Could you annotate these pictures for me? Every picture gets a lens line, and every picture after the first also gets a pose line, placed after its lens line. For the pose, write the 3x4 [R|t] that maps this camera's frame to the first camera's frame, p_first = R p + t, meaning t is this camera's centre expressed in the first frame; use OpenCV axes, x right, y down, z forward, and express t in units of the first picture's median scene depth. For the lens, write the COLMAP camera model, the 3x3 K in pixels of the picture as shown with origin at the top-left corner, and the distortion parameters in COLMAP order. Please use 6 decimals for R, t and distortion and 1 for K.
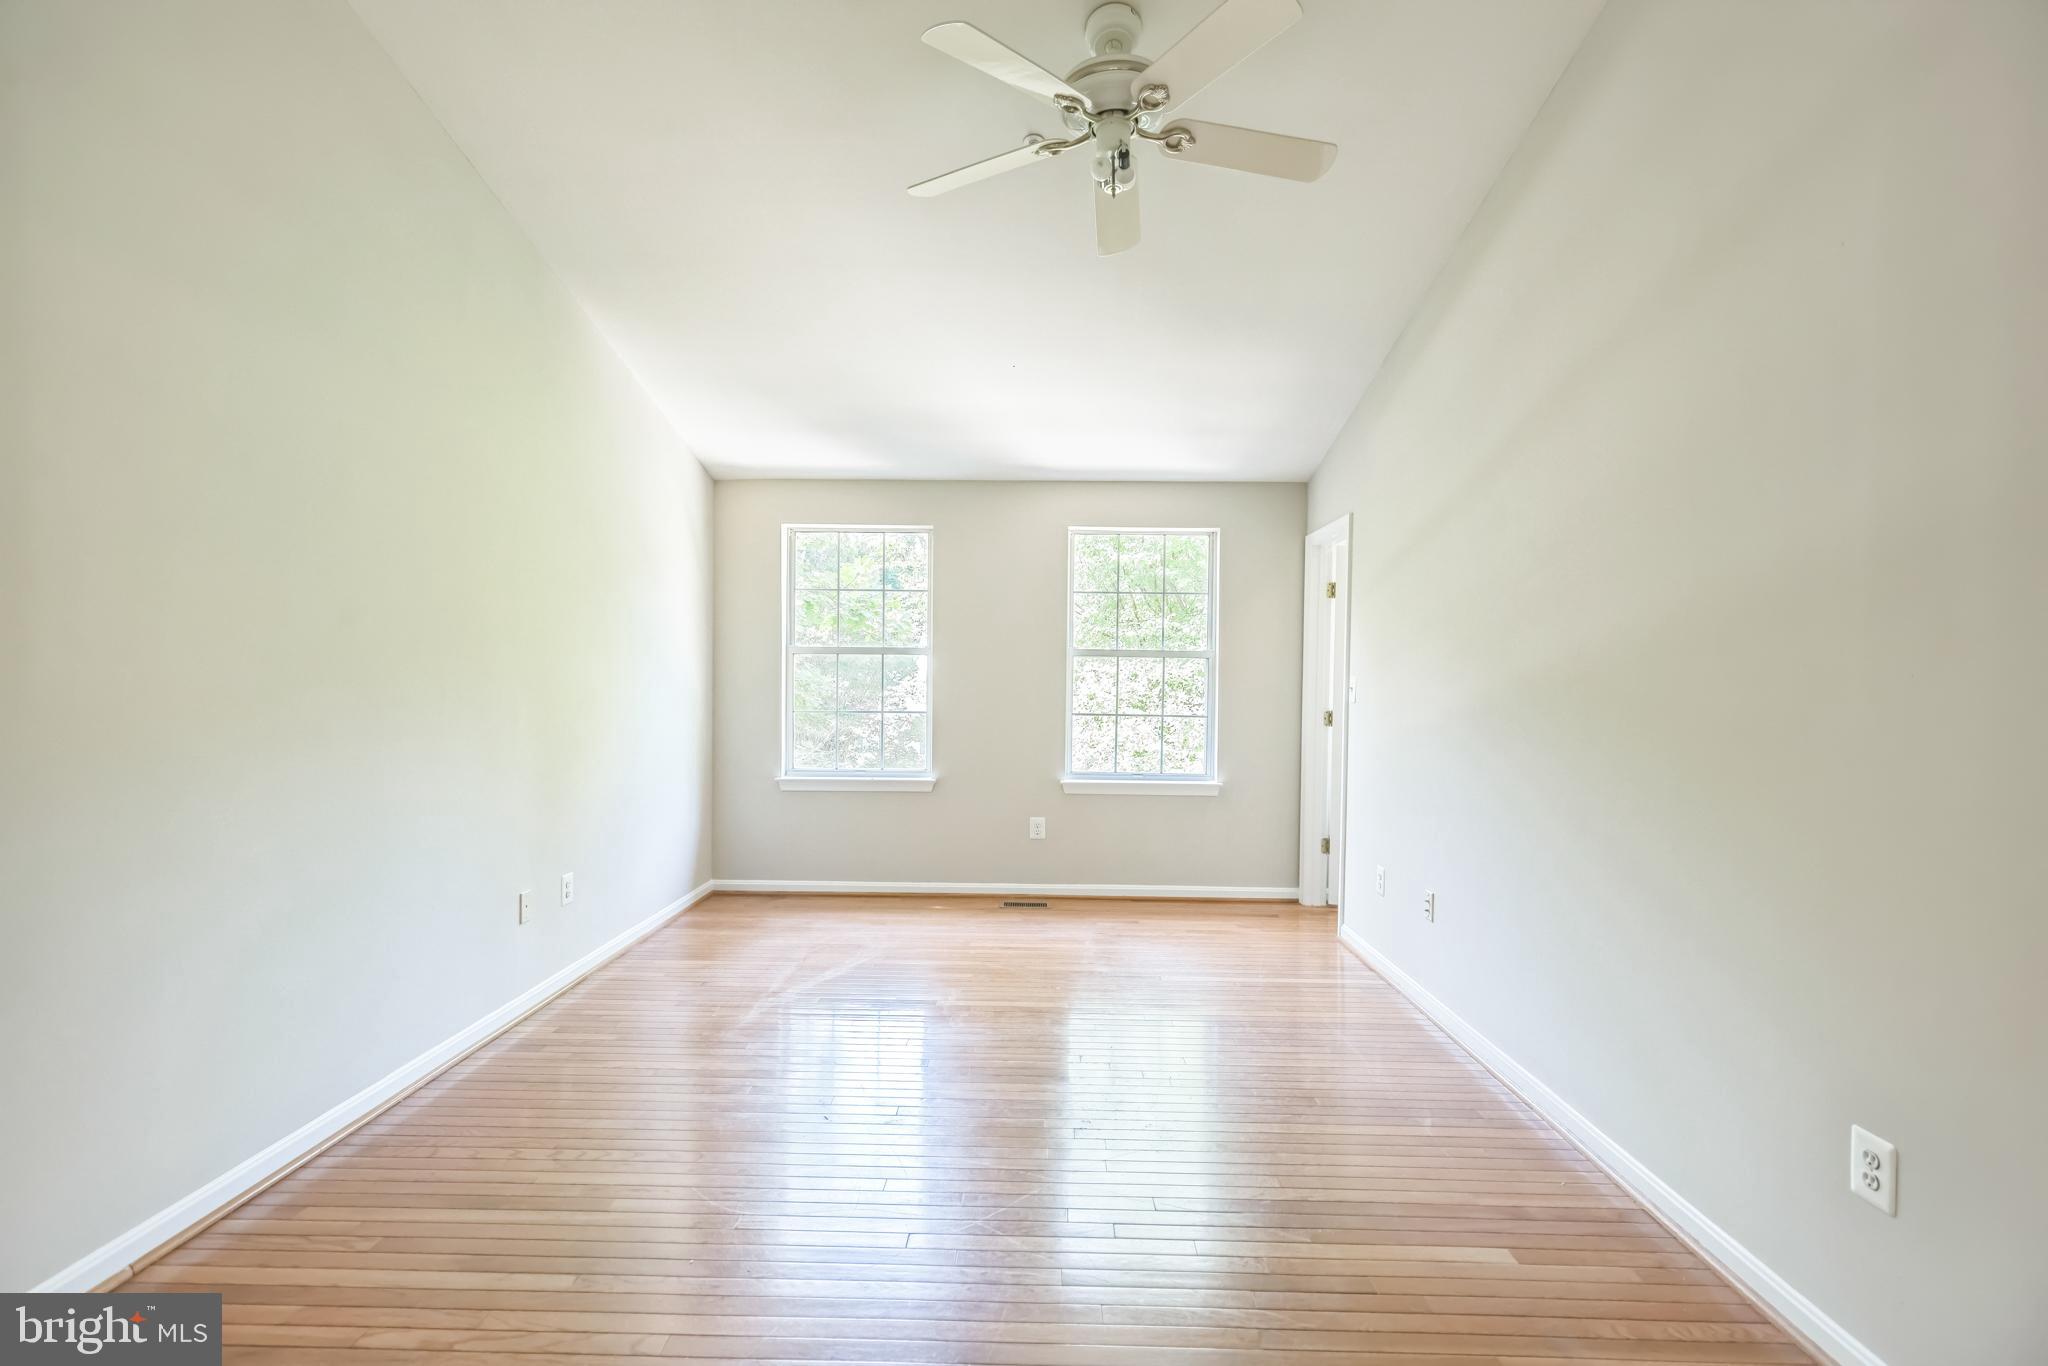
lens RADIAL K [[909.4, 0, 1023.2], [0, 909.4, 711.3], [0, 0, 1]] dist [0.027283, -0.018572]
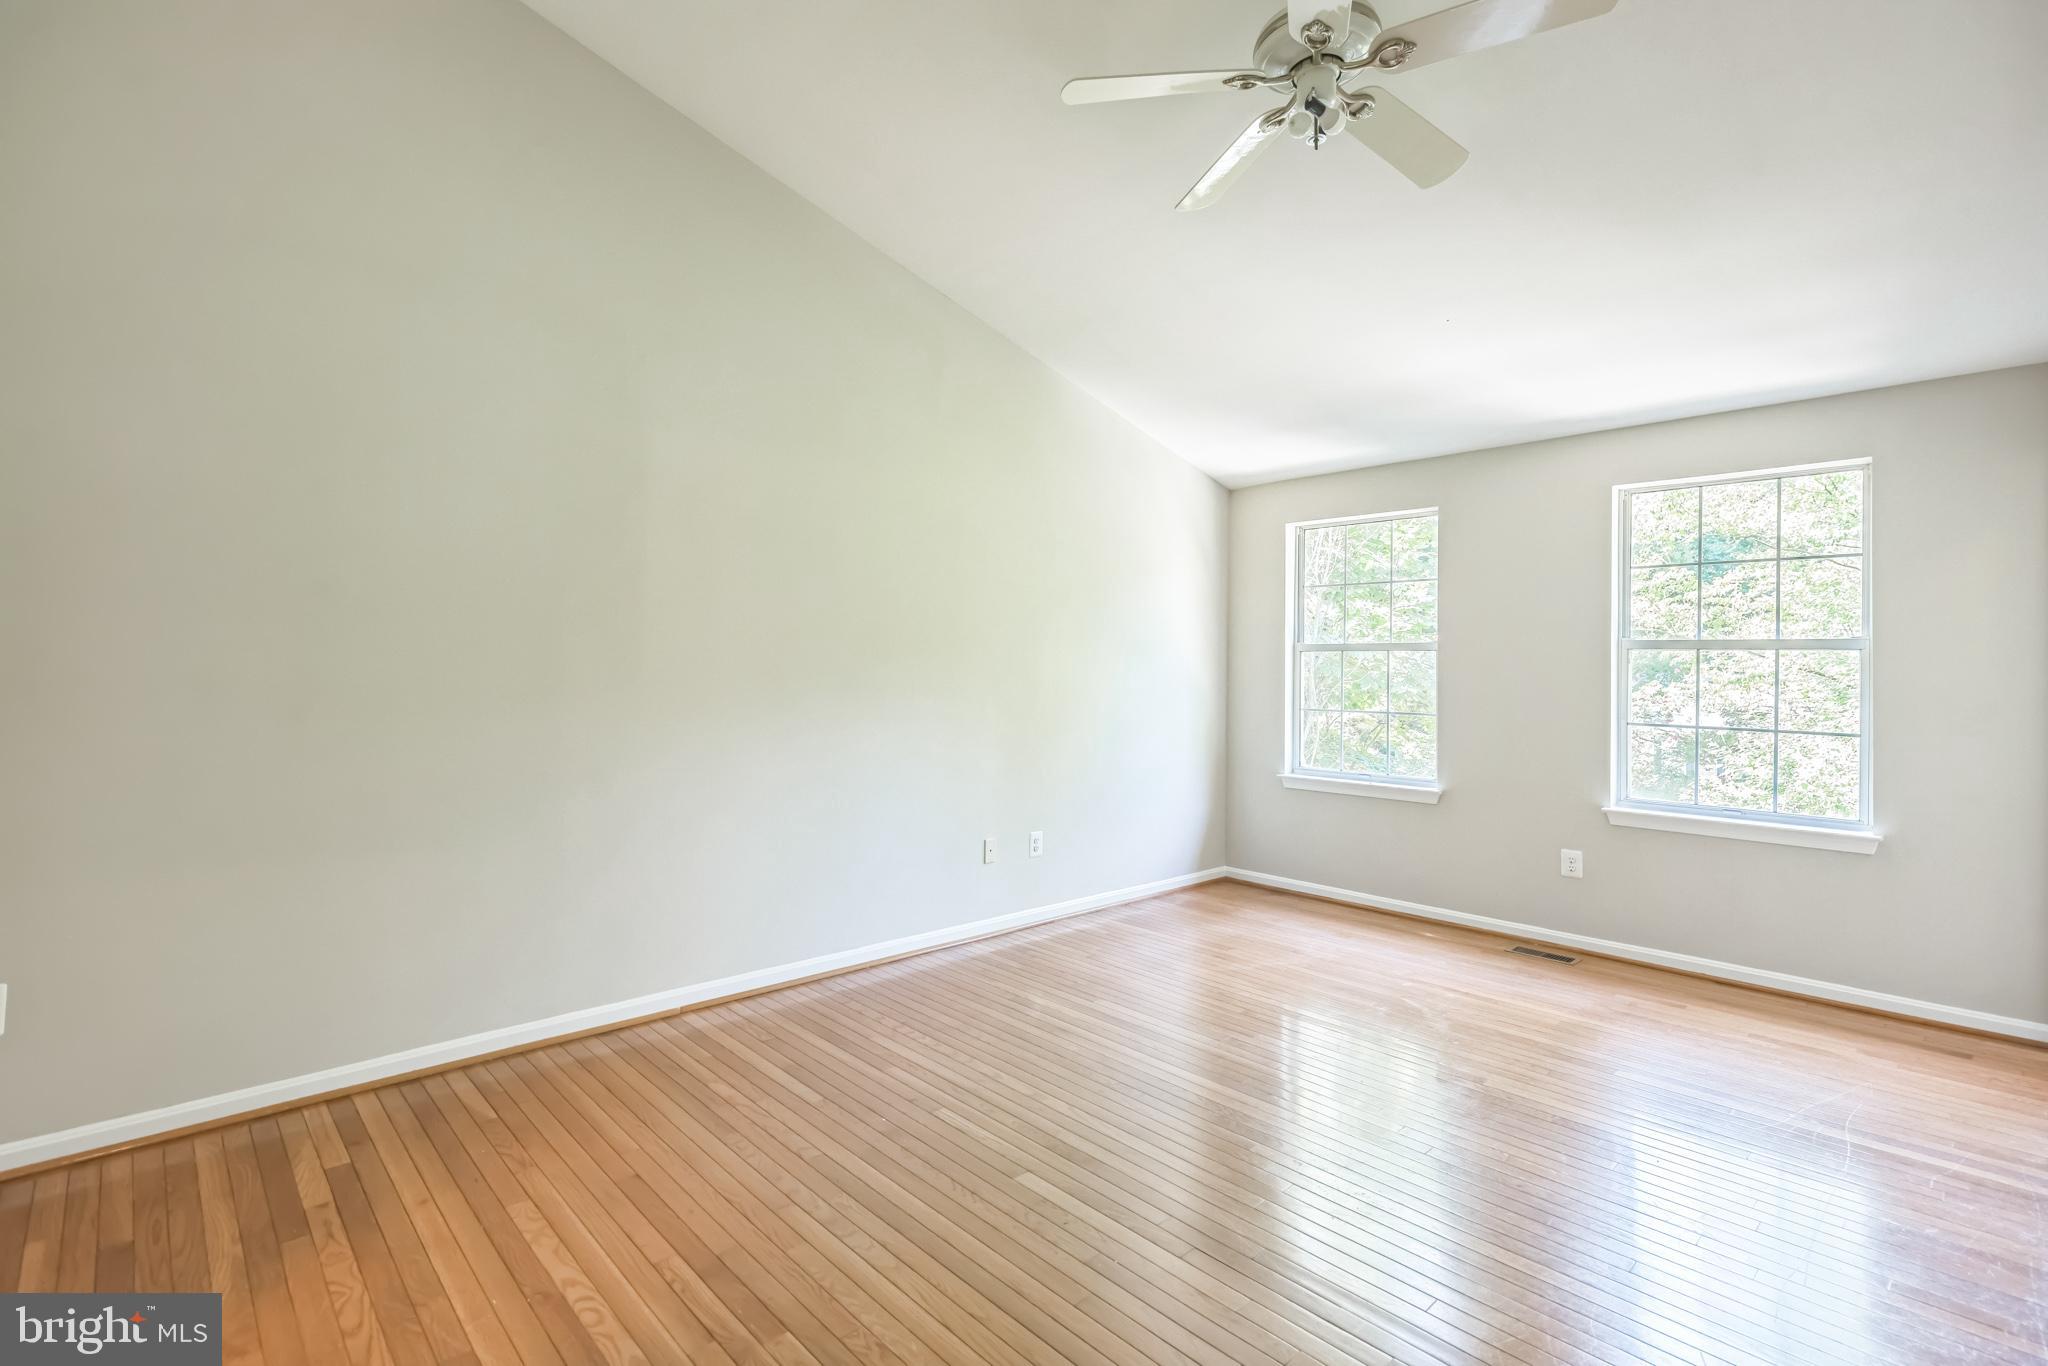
lens RADIAL K [[926.6, 0, 1023.7], [0, 926.6, 677.5], [0, 0, 1]] dist [0.003885, -0.000037]
pose [[0.706143, 0.006301, -0.708041, 0.265887], [-0.035325, 0.999029, -0.026340, 0.003065], [0.707187, 0.043612, 0.705680, 0.074463]]
